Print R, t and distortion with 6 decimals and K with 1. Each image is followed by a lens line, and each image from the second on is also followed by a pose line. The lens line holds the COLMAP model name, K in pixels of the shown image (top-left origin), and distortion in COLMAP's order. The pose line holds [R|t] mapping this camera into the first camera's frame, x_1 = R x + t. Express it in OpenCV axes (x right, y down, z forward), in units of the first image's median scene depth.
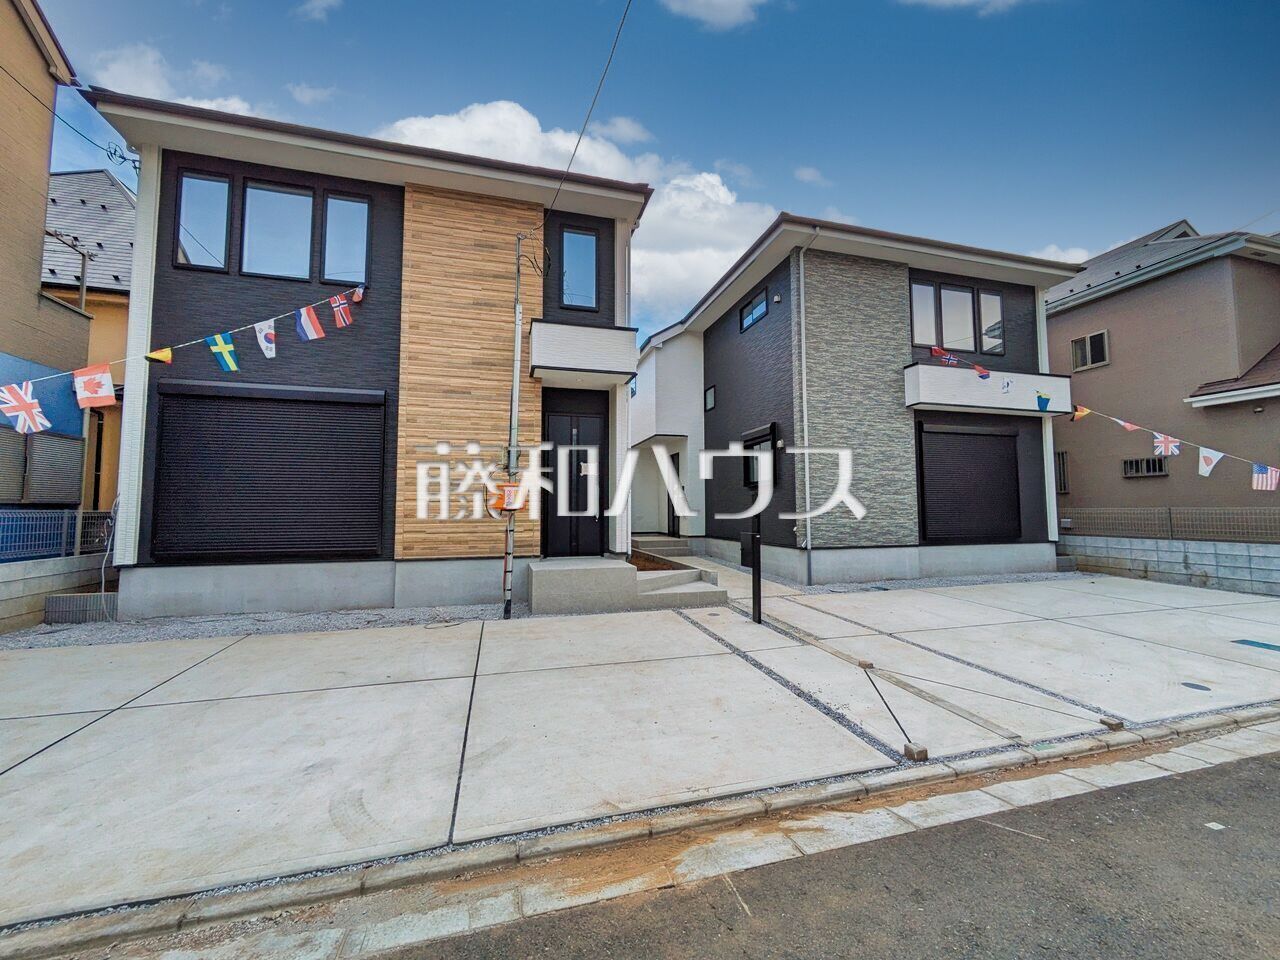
lens RADIAL K [[508.3, 0, 644.4], [0, 508.3, 478.6], [0, 0, 1]] dist [-0.000917, 0.001373]
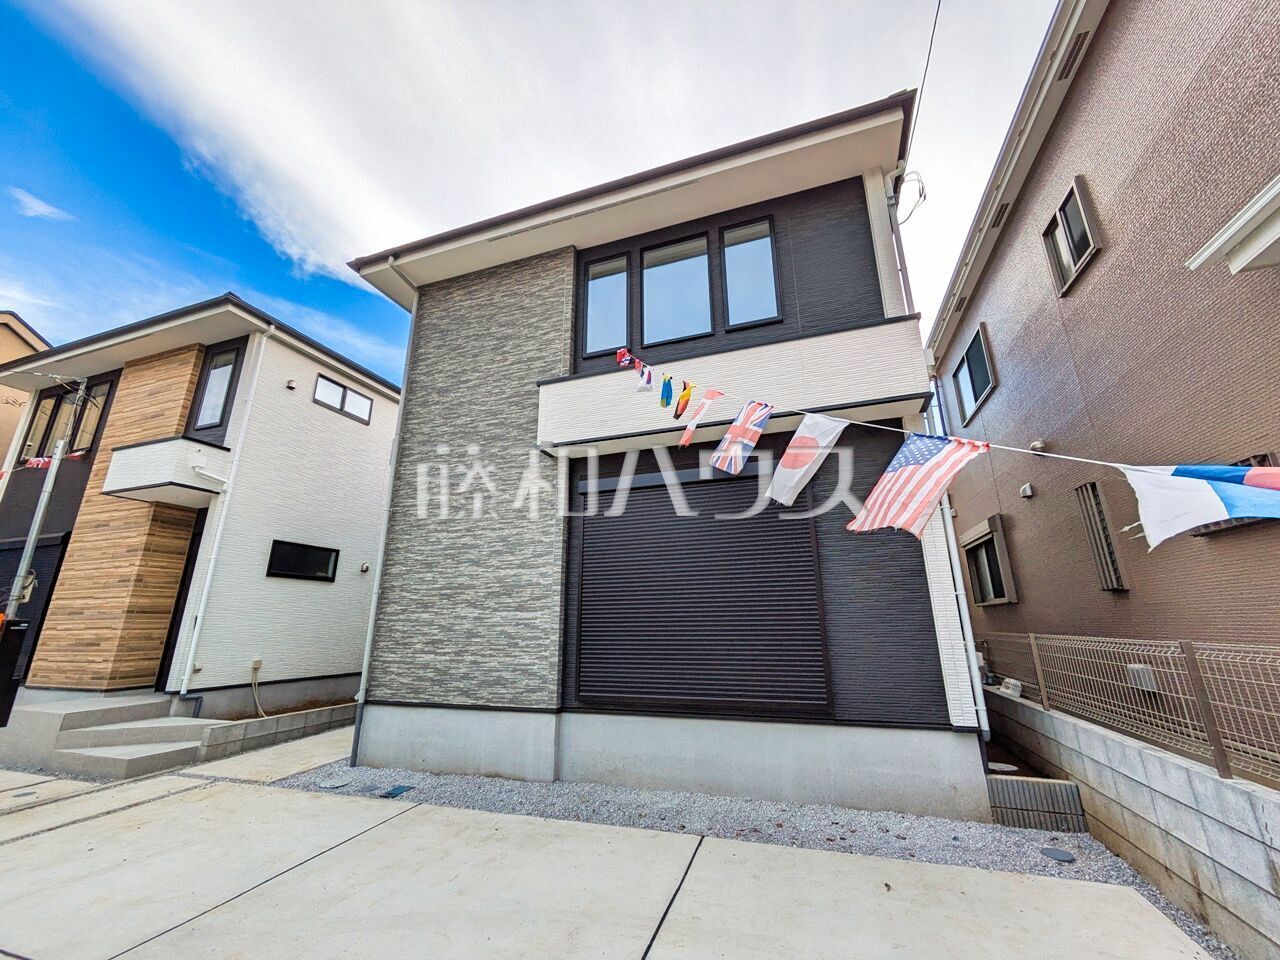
lens RADIAL K [[508.6, 0, 645.3], [0, 508.6, 477.0], [0, 0, 1]] dist [-0.000614, 0.000446]
pose [[0.821598, -0.164206, -0.545906, 1.098608], [0.043046, 0.972752, -0.227815, 0.025188], [0.568440, 0.163674, 0.806279, 0.697279]]
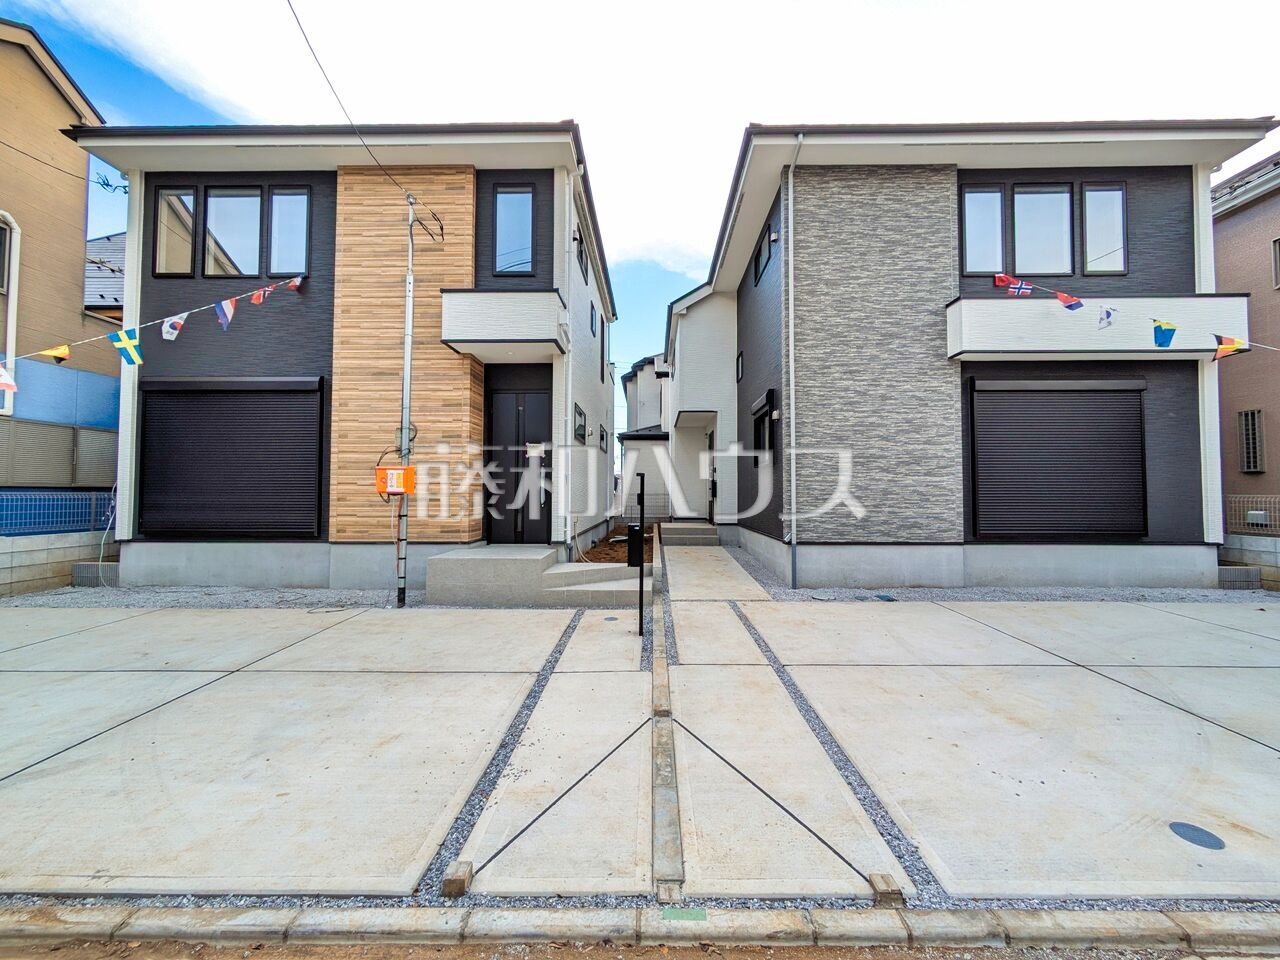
lens RADIAL K [[508.3, 0, 644.4], [0, 508.3, 478.6], [0, 0, 1]] dist [-0.000917, 0.001373]
pose [[0.958547, -0.004243, -0.284902, 0.354612], [0.013392, 0.999455, 0.030175, 0.008222], [0.284619, -0.032739, 0.958082, 0.177411]]
